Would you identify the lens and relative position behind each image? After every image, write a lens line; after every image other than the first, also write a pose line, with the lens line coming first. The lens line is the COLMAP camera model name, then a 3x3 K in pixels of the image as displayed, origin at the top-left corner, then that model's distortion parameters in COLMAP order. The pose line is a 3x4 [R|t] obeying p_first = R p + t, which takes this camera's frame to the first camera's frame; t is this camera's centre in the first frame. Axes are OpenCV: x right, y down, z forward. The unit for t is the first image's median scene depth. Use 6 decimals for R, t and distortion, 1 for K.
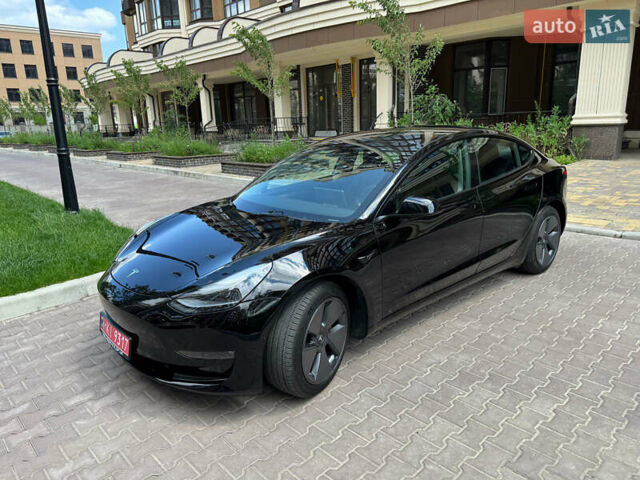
lens RADIAL K [[455.3, 0, 324.1], [0, 455.3, 242.2], [0, 0, 1]] dist [0.016520, -0.014971]
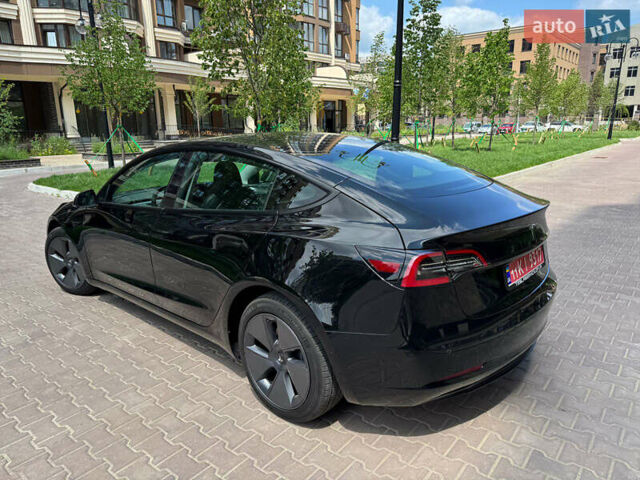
lens RADIAL K [[455.3, 0, 323.8], [0, 455.3, 242.0], [0, 0, 1]] dist [0.016520, -0.014971]
pose [[0.105136, 0.276470, -0.955254, 0.191683], [-0.236799, 0.939908, 0.245966, -0.055607], [0.965853, 0.200343, 0.164286, 0.187190]]
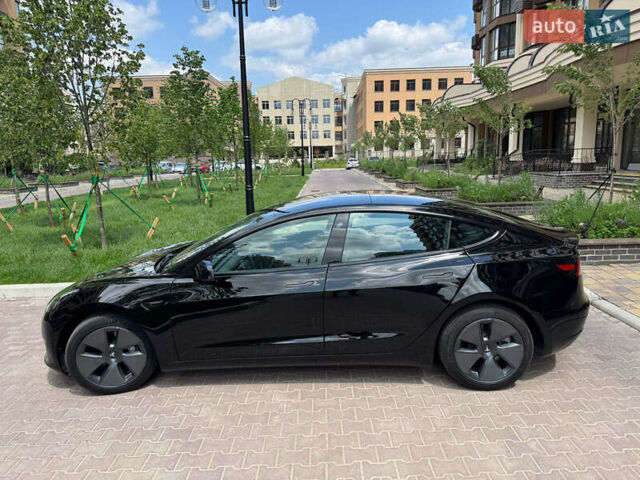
lens RADIAL K [[455.3, 0, 327.8], [0, 455.3, 234.1], [0, 0, 1]] dist [0.016520, -0.014971]
pose [[0.720478, 0.131610, -0.680875, 0.157550], [-0.171707, 0.985109, 0.008723, -0.031573], [0.671884, 0.110626, 0.732348, 0.045754]]
